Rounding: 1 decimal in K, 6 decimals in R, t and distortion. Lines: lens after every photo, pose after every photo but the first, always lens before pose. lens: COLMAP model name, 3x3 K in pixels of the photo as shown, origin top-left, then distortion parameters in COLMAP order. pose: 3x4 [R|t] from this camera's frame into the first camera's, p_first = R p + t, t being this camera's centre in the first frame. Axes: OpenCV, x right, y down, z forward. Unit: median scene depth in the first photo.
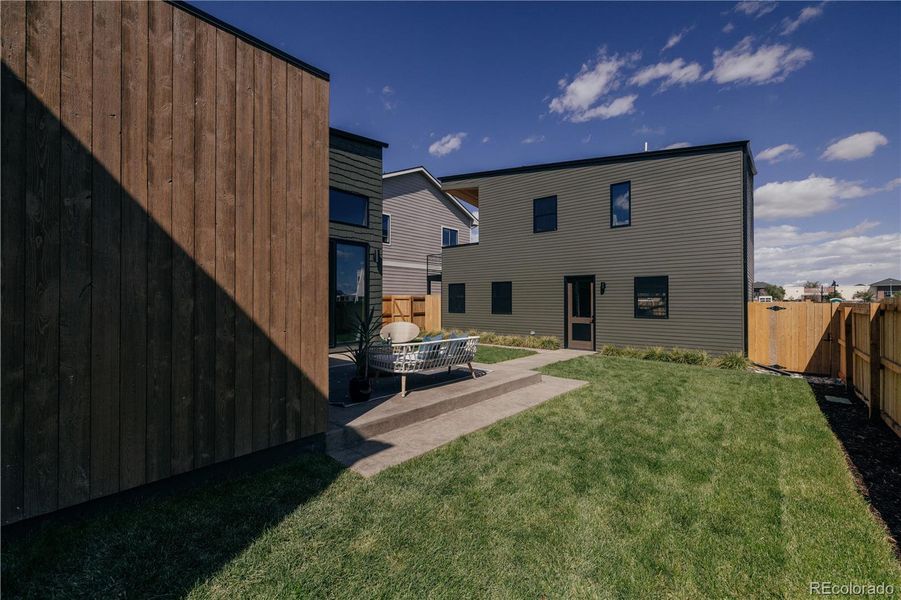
lens RADIAL K [[376.2, 0, 453.2], [0, 376.2, 297.1], [0, 0, 1]] dist [-0.001053, -0.000171]
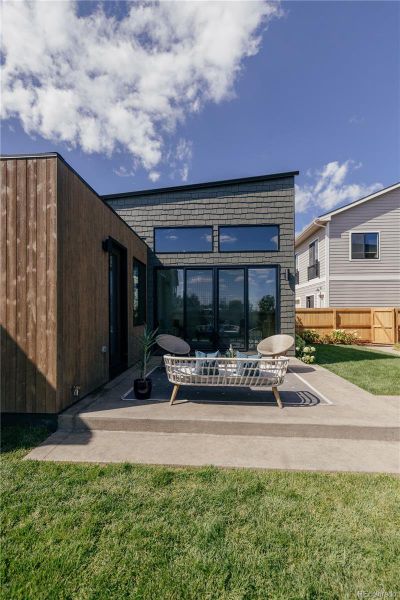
lens RADIAL K [[268.0, 0, 200.0], [0, 268.0, 308.2], [0, 0, 1]] dist [-0.001549, -0.000106]
pose [[0.595003, -0.017911, -0.803524, 0.296619], [0.014120, 0.999830, -0.011832, -0.003006], [0.803599, -0.004305, 0.595155, 0.328740]]
